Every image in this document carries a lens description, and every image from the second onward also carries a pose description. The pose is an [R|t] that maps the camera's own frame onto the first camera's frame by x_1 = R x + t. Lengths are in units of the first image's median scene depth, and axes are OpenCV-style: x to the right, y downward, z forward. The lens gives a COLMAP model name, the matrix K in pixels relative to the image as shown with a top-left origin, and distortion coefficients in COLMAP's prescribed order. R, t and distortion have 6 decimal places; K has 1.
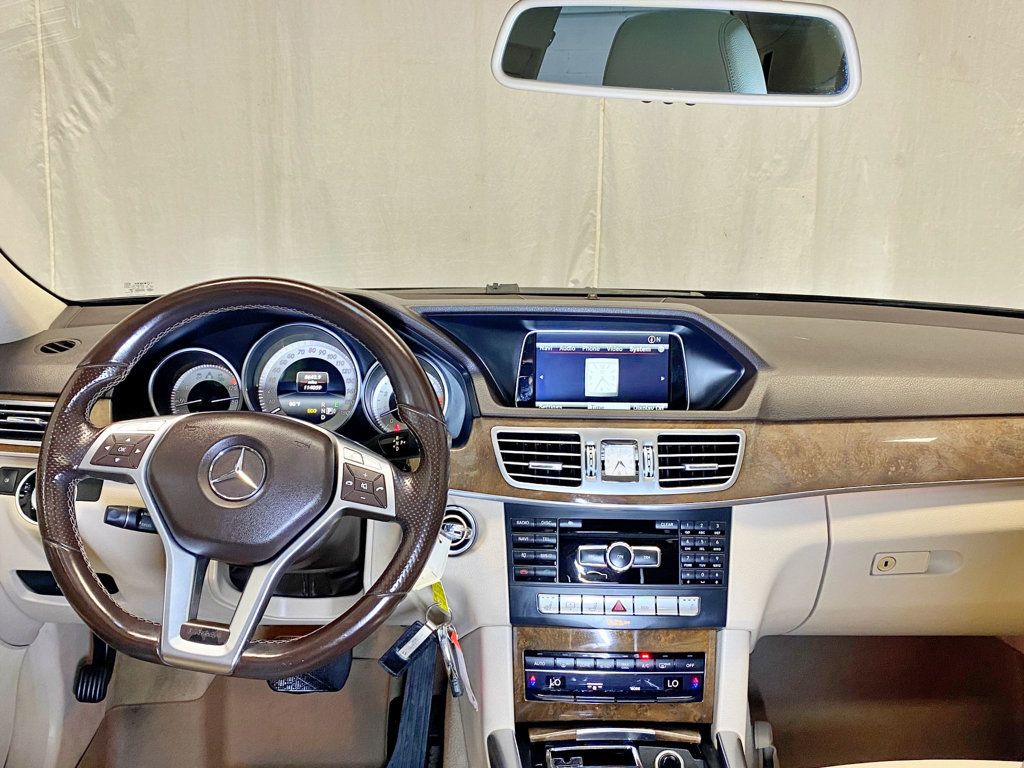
lens RADIAL K [[1014.4, 0, 520.9], [0, 1014.4, 377.1], [0, 0, 1]] dist [0.056722, 0.000000]
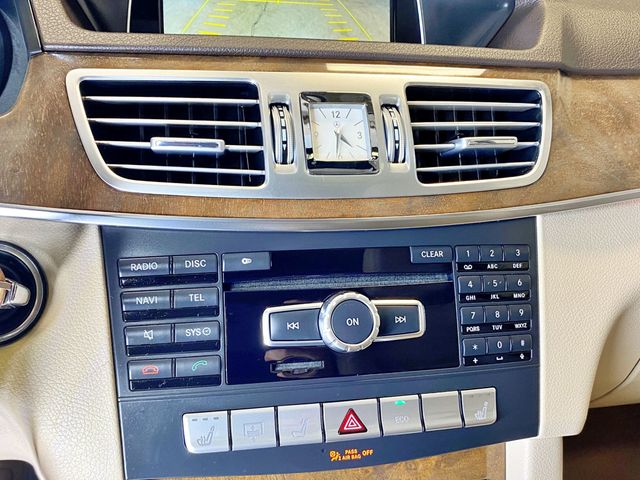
lens RADIAL K [[634.0, 0, 323.5], [0, 634.0, 236.3], [0, 0, 1]] dist [0.056722, 0.000000]
pose [[0.974938, -0.044928, 0.217894, 0.018917], [0.031122, 0.997309, 0.066386, 0.110903], [-0.220290, -0.057941, 0.973712, 0.688080]]
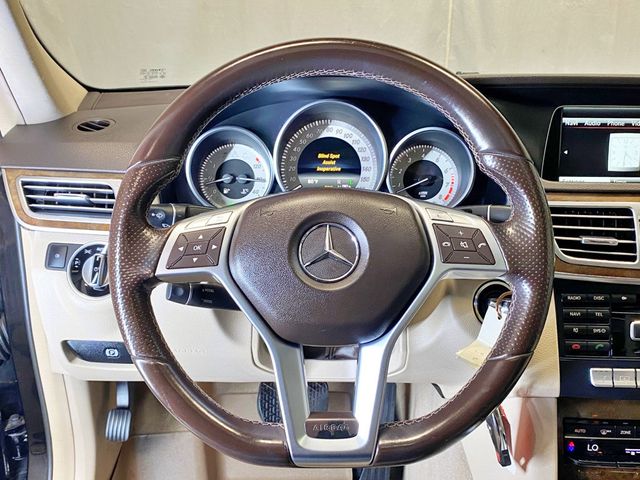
lens RADIAL K [[690.2, 0, 317.9], [0, 690.2, 244.4], [0, 0, 1]] dist [0.011904, 0.000000]
pose [[0.999961, -0.006799, -0.005646, -0.243313], [0.007358, 0.994362, 0.105786, 0.017922], [0.004895, -0.105823, 0.994373, 0.326615]]
